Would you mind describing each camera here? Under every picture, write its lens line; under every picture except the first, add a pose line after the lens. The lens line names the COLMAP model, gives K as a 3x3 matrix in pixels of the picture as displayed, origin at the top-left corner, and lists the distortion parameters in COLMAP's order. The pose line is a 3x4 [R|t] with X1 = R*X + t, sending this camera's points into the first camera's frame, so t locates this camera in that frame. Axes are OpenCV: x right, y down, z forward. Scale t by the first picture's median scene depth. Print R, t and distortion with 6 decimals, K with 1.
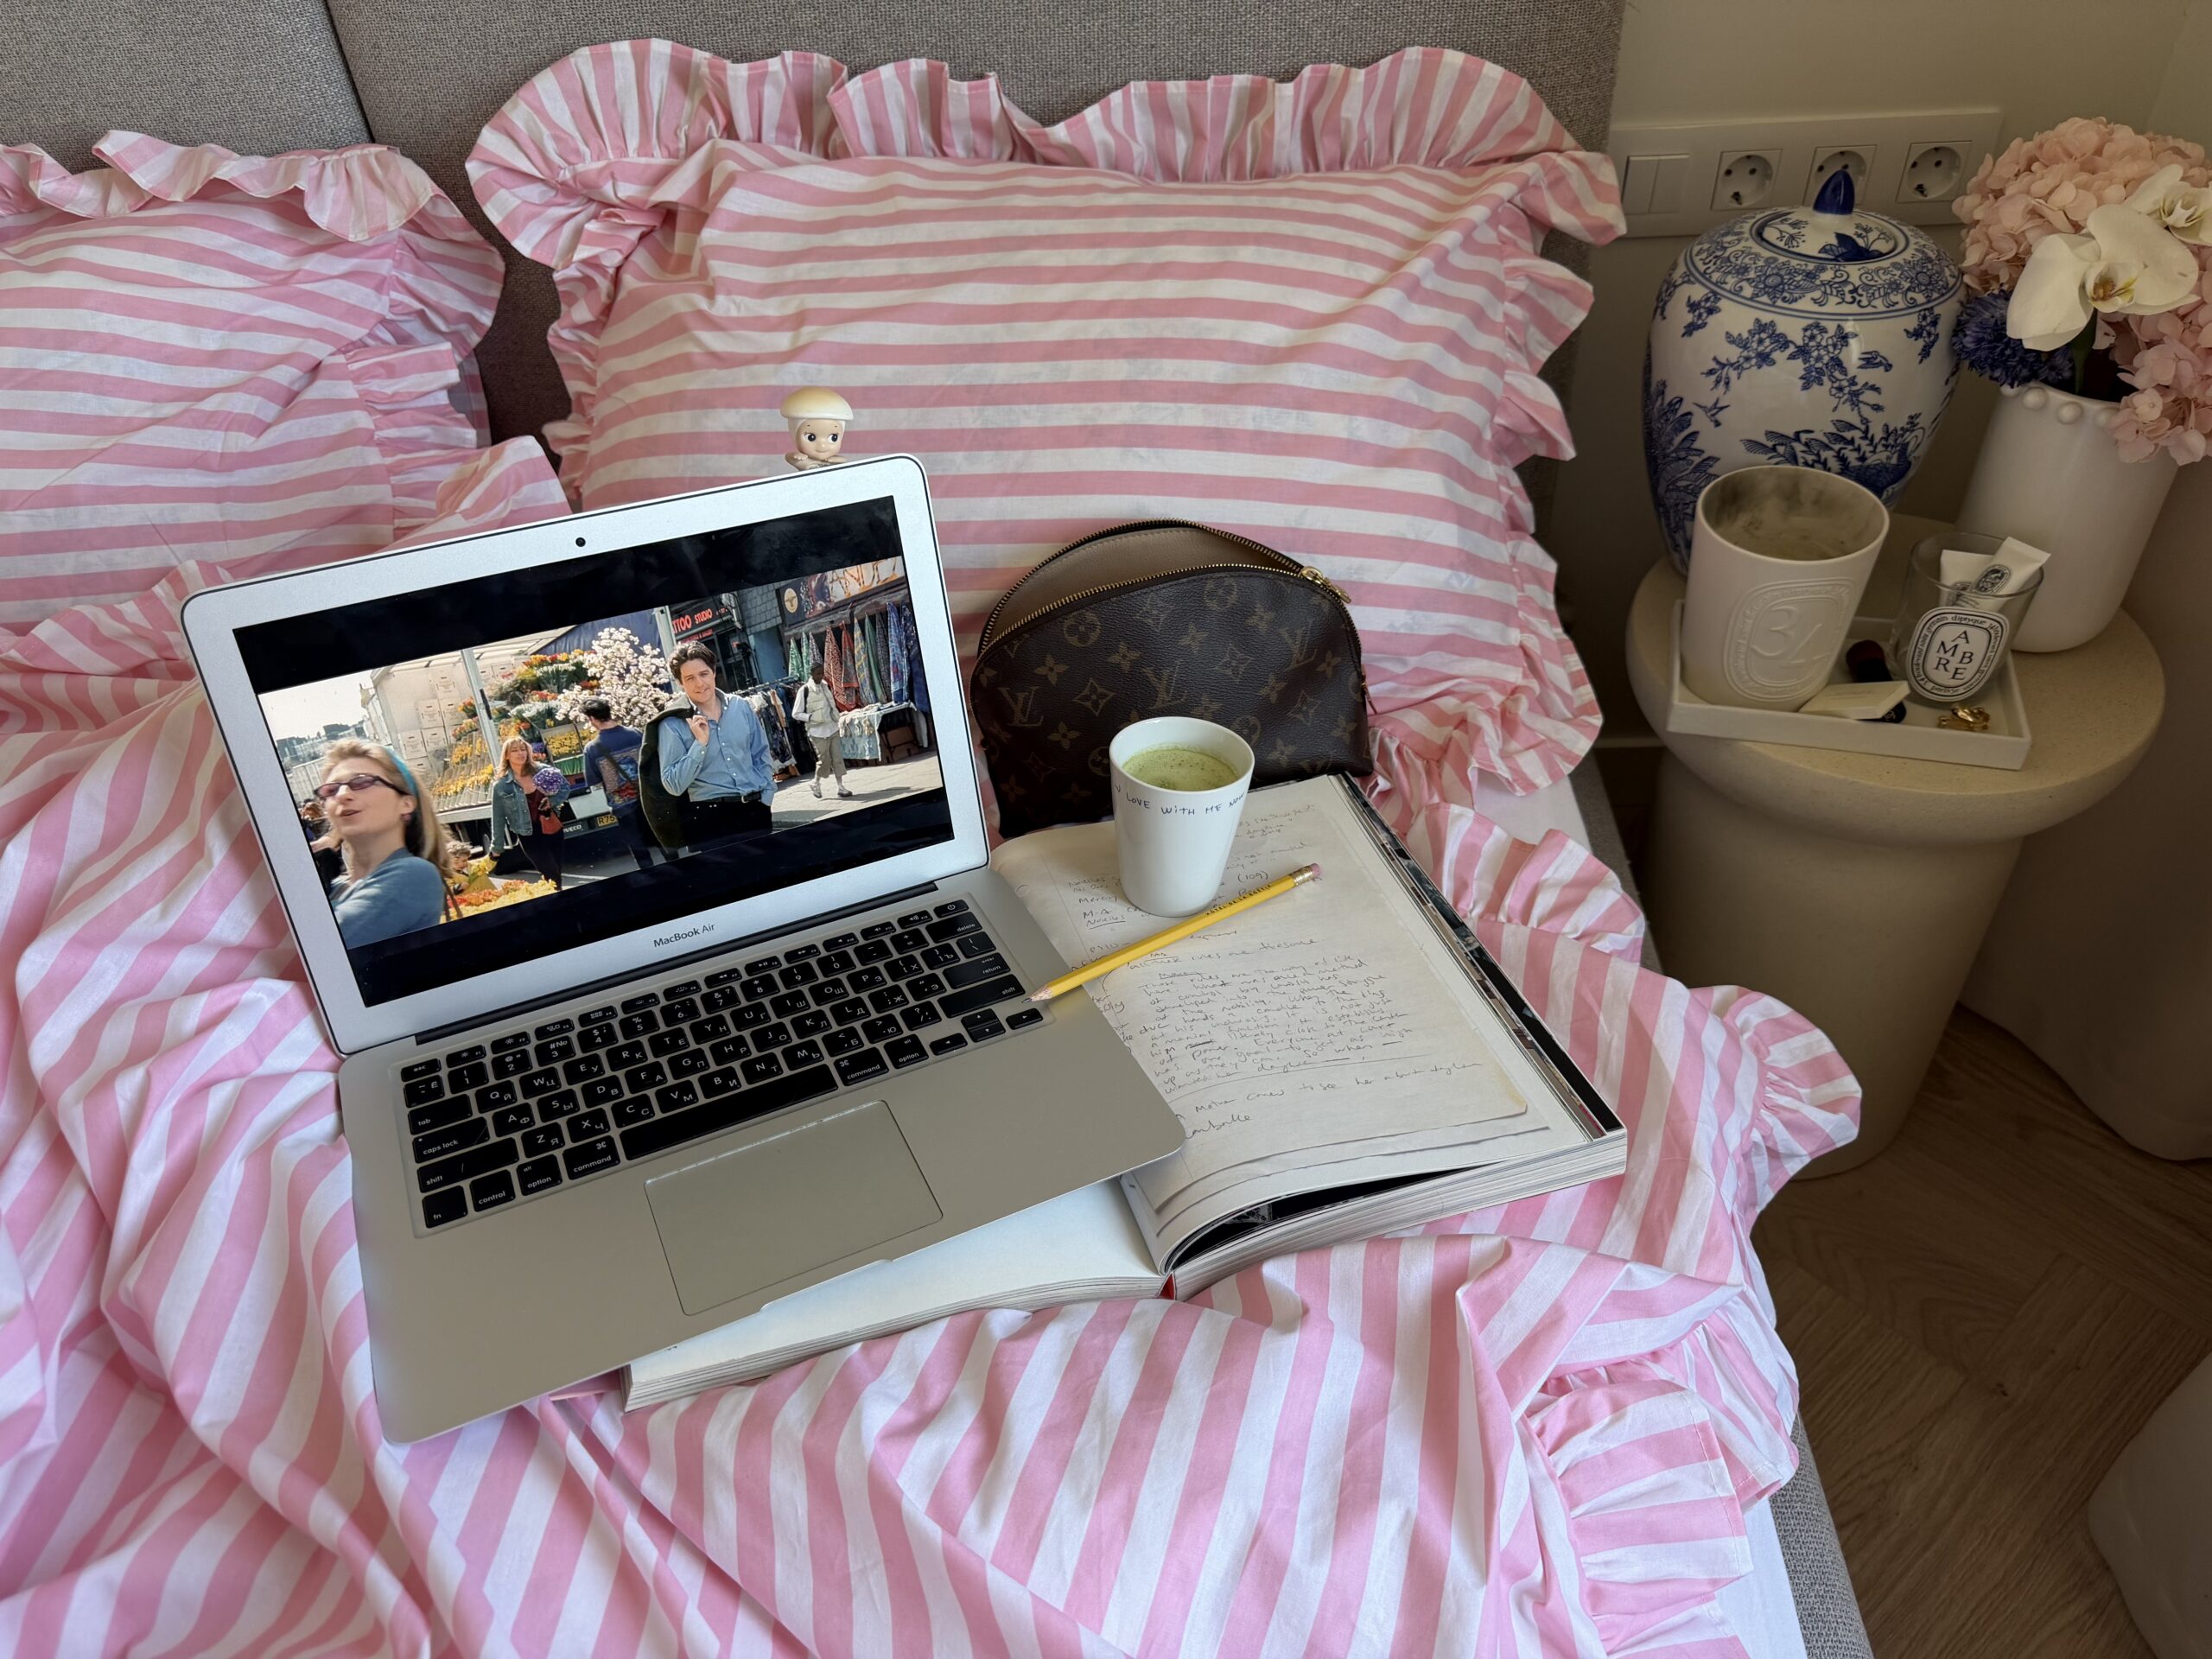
lens RADIAL K [[1578.1, 0, 1082.3], [0, 1578.1, 823.2], [0, 0, 1]] dist [0.005981, -0.007889]
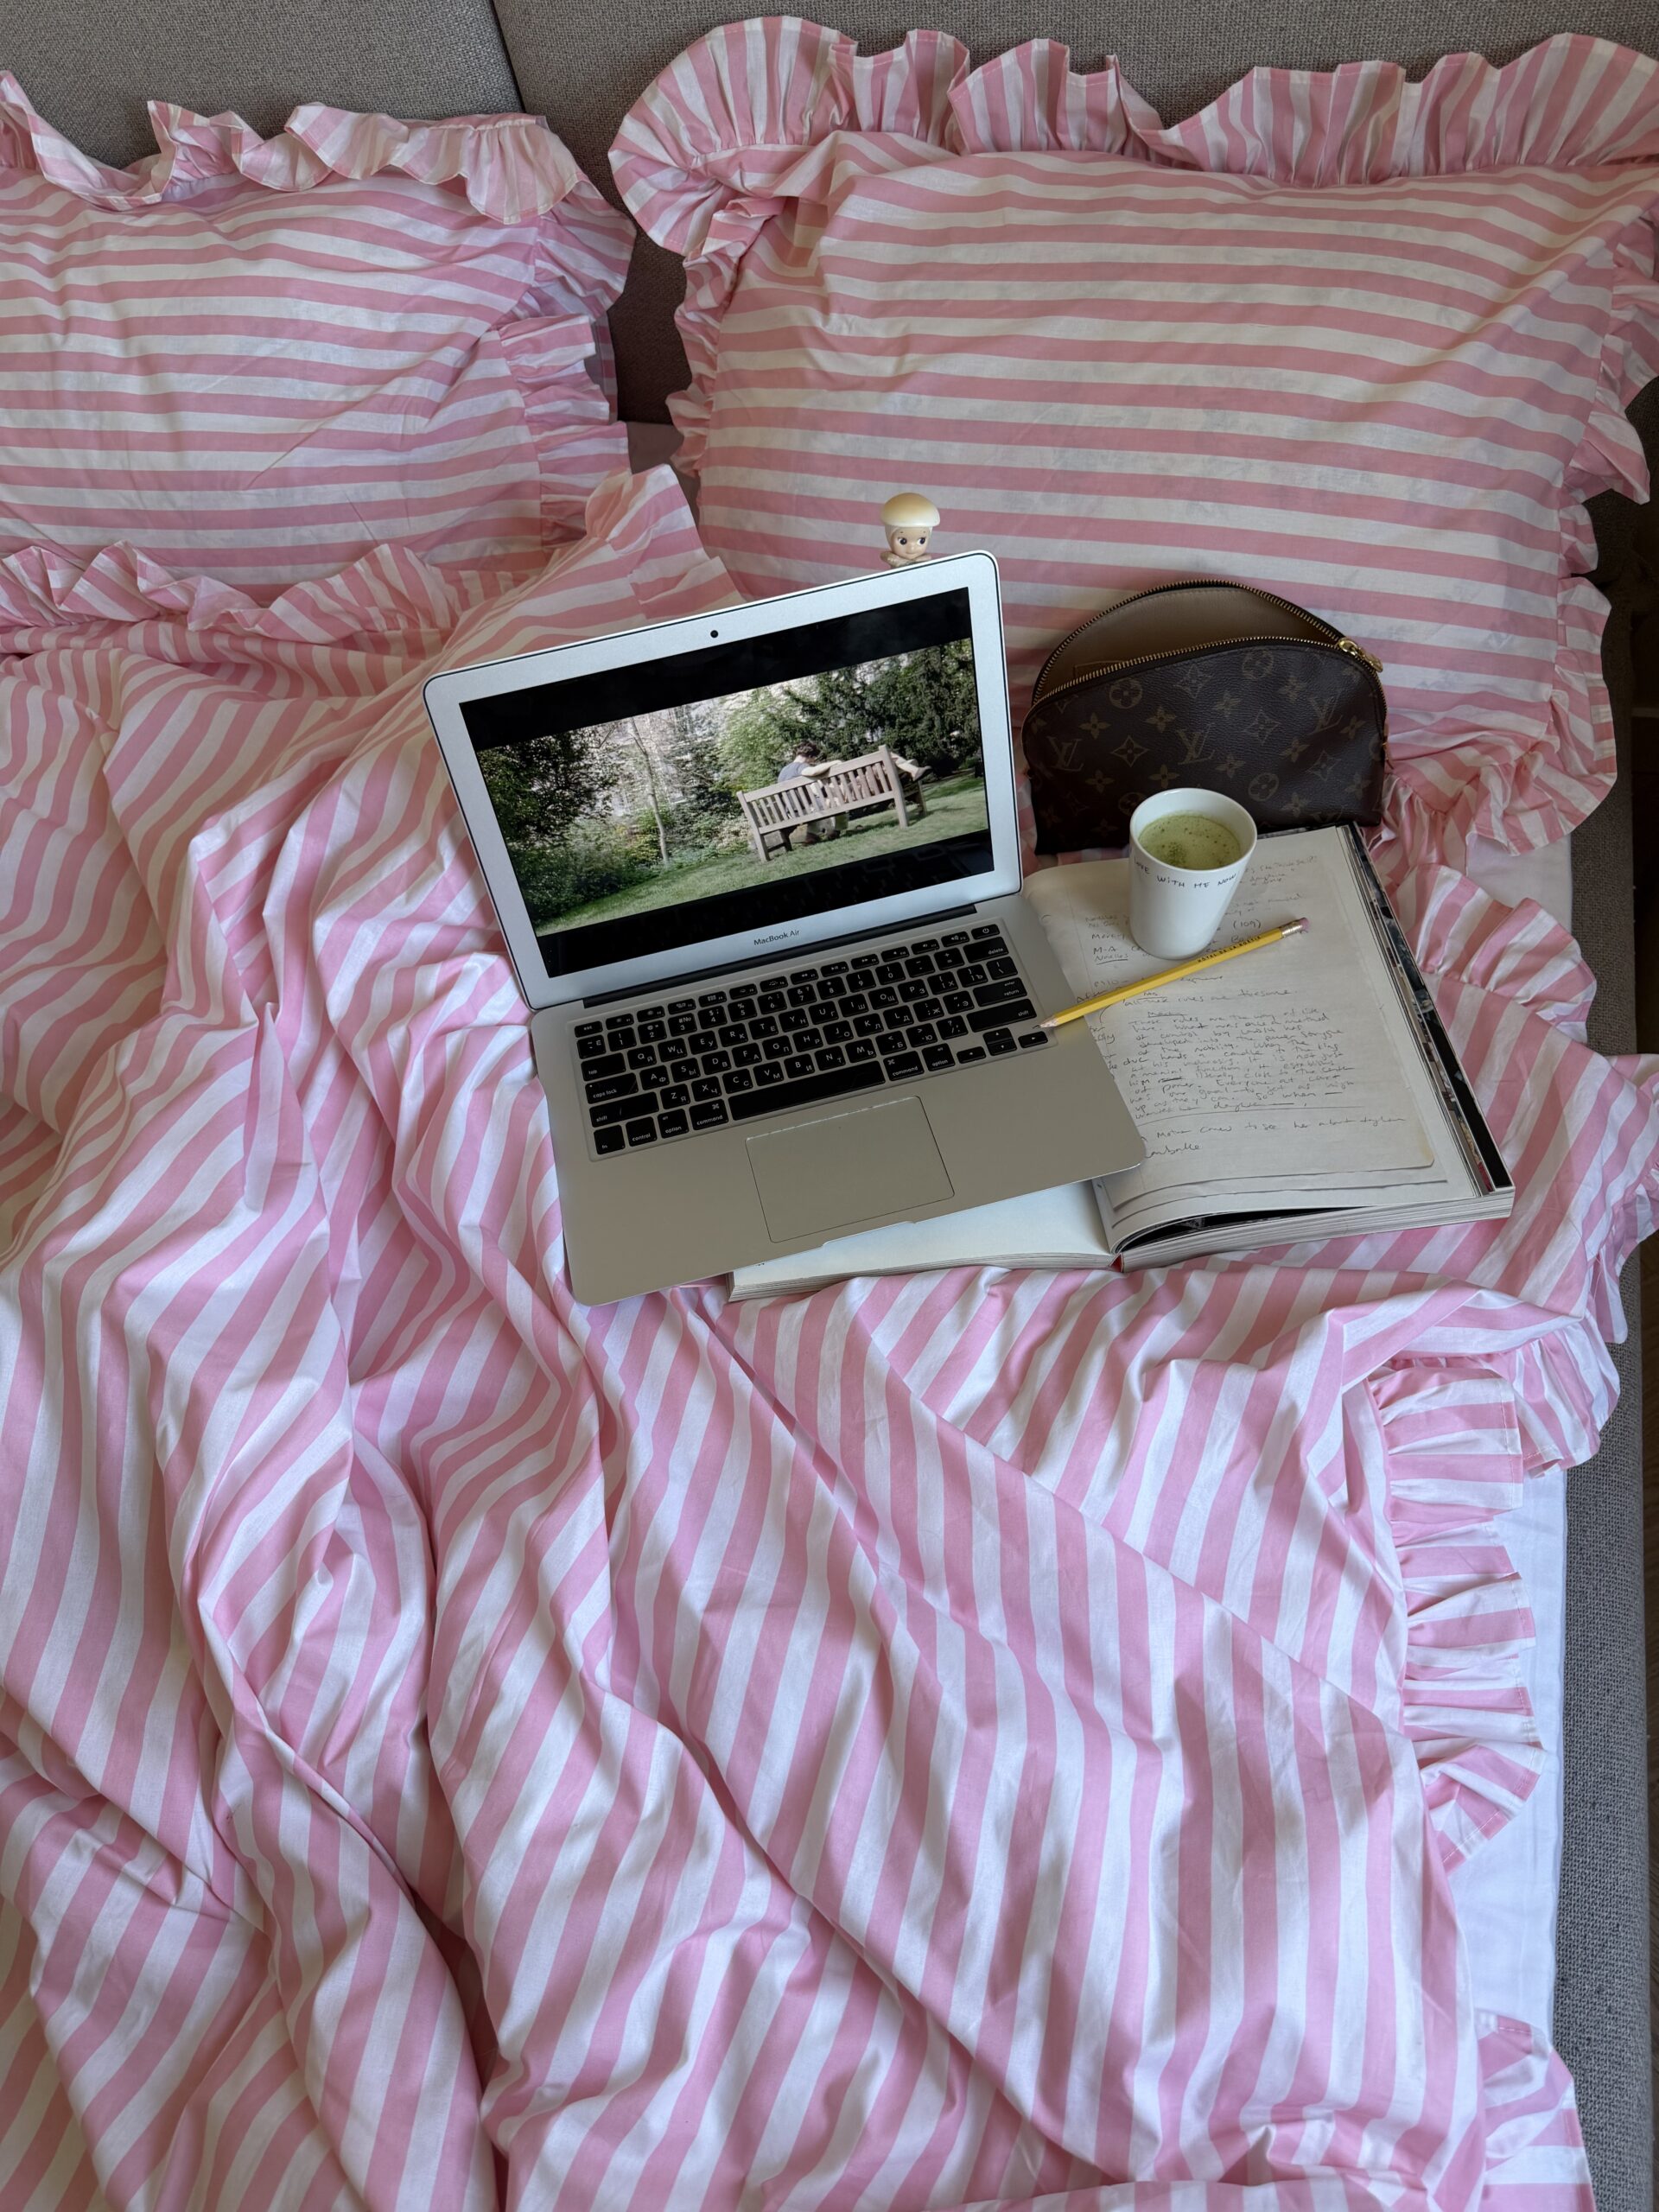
lens RADIAL K [[1606.3, 0, 829.5], [0, 1606.3, 1106.0], [0, 0, 1]] dist [0.003127, -0.005756]
pose [[0.978328, 0.114370, -0.172610, 0.019593], [-0.058216, 0.951917, 0.300774, -0.146387], [0.198710, -0.284207, 0.937945, -0.186049]]
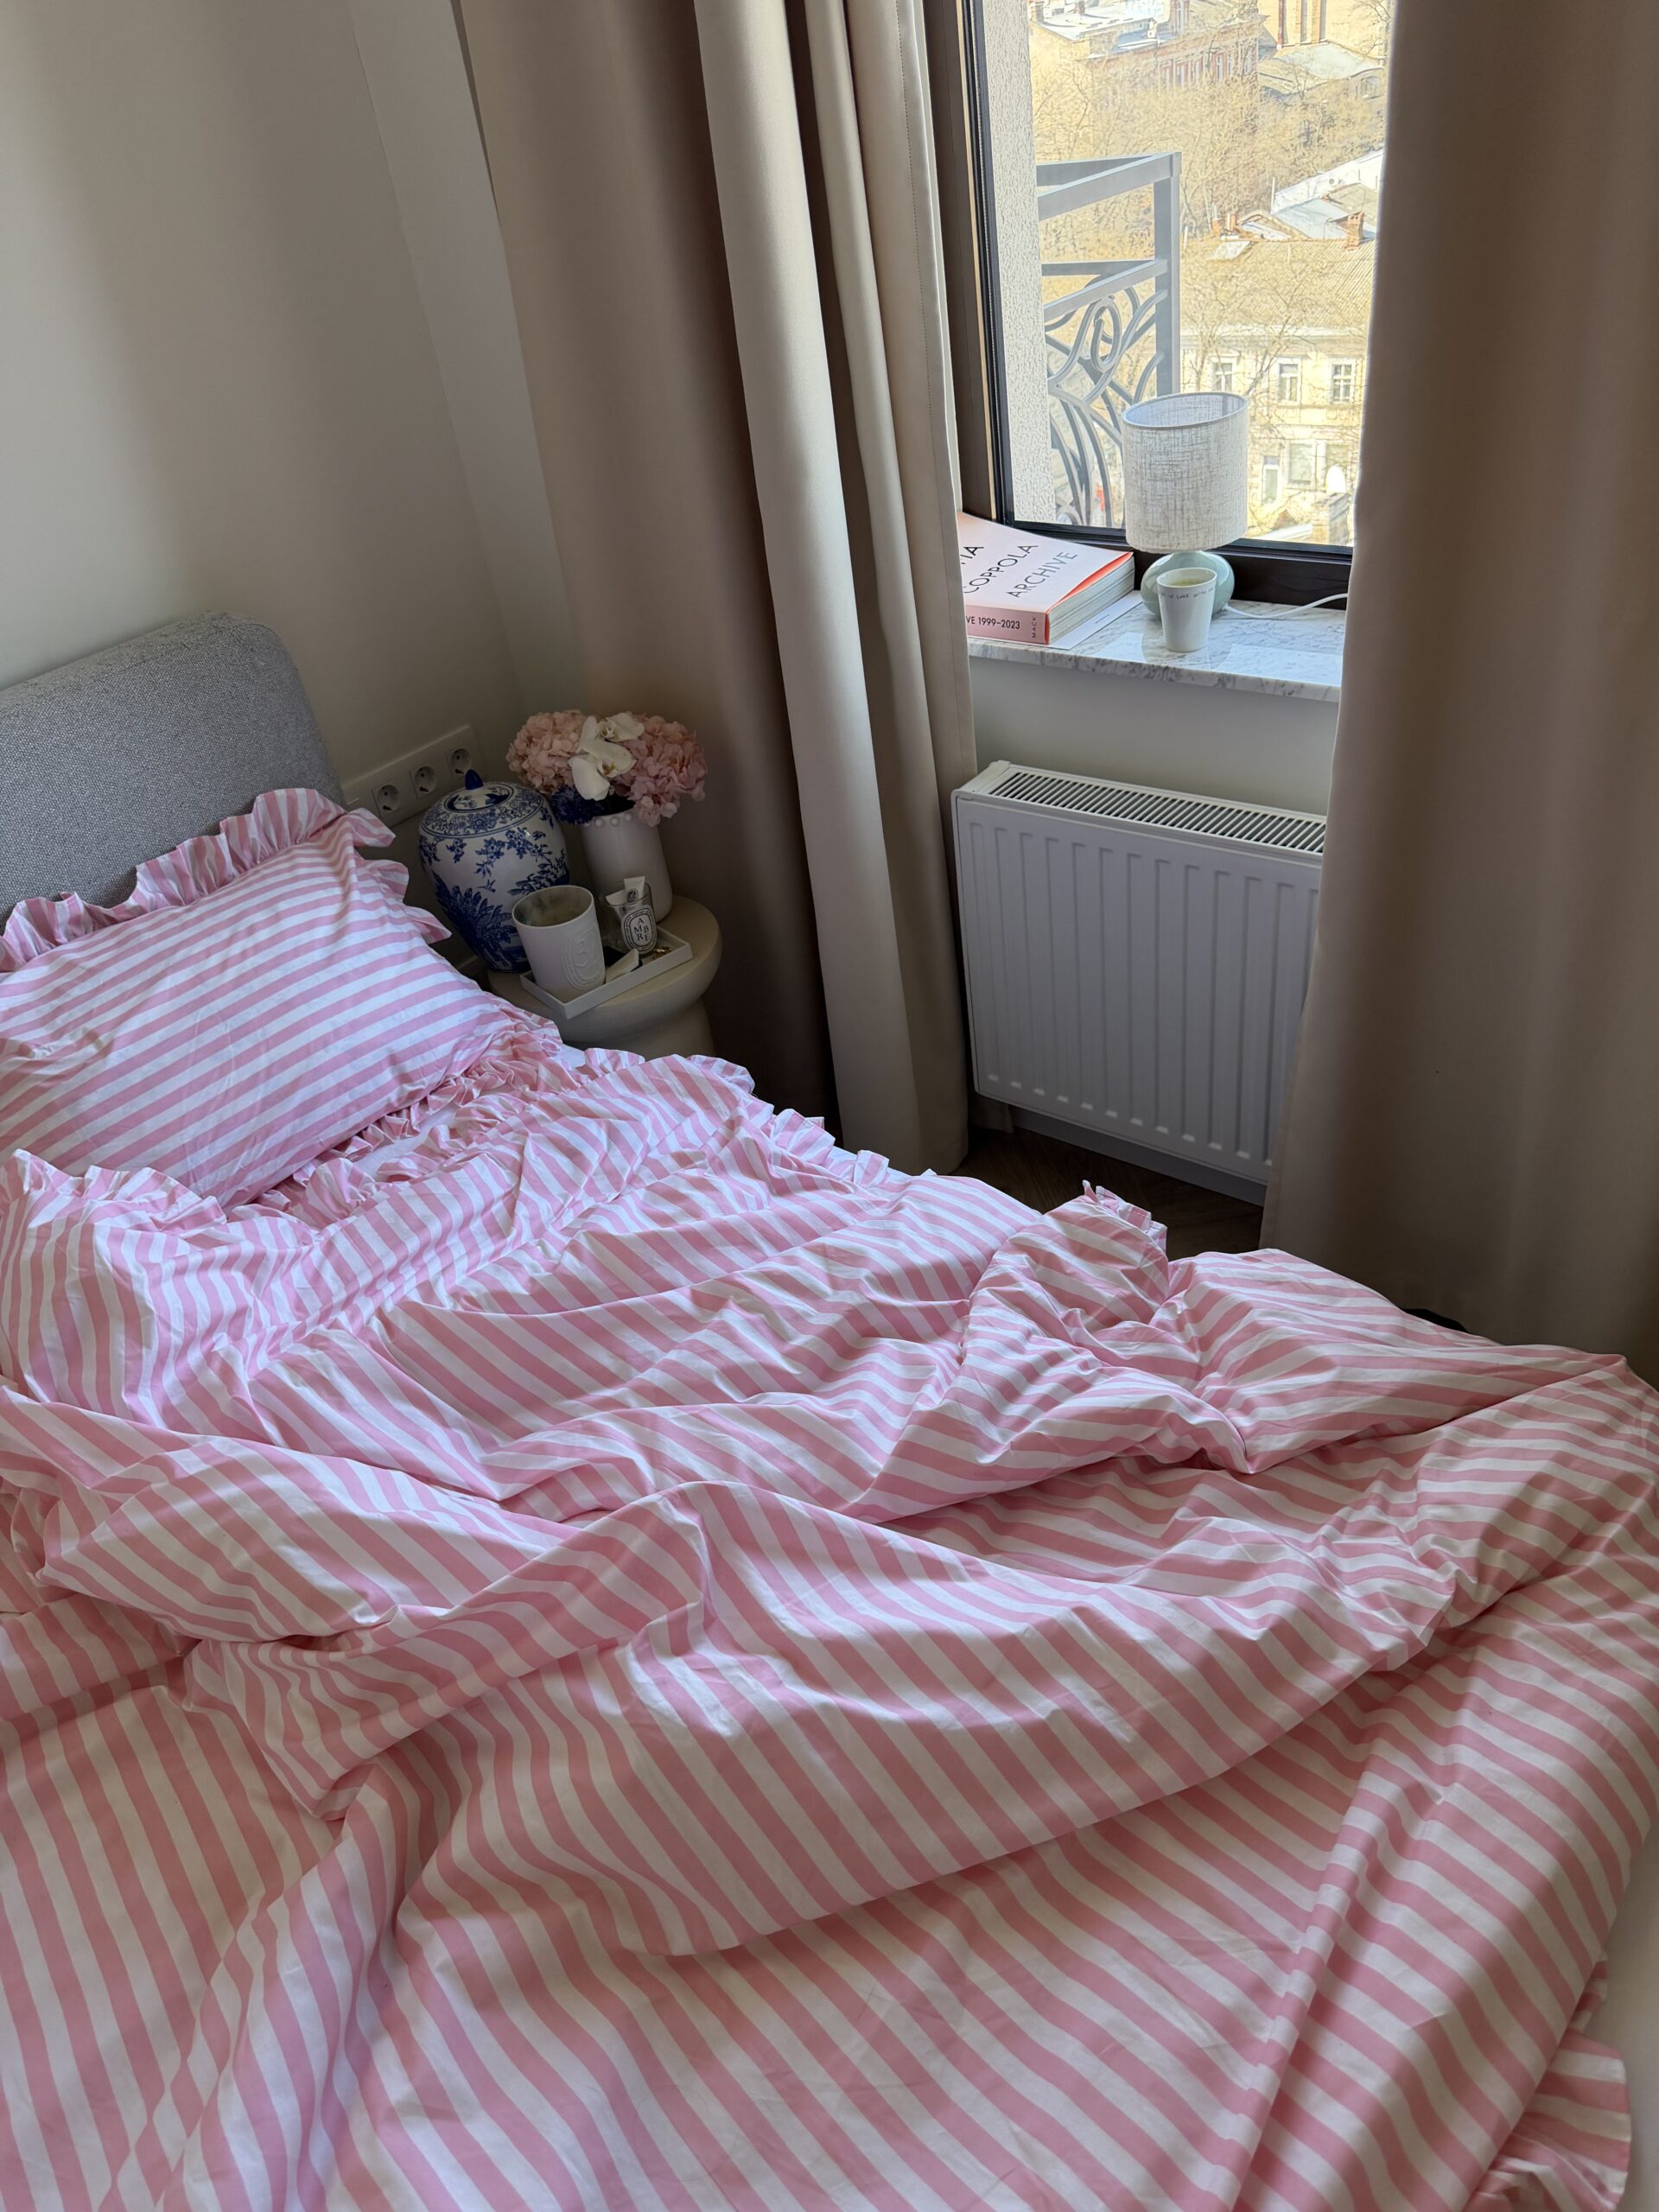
lens RADIAL K [[1578.1, 0, 823.9], [0, 1578.1, 1163.6], [0, 0, 1]] dist [0.005981, -0.007889]
pose [[0.596978, -0.494834, 0.631472, -0.853715], [0.602621, 0.796185, 0.054204, 0.187421], [-0.529590, 0.348180, 0.773502, -0.732618]]
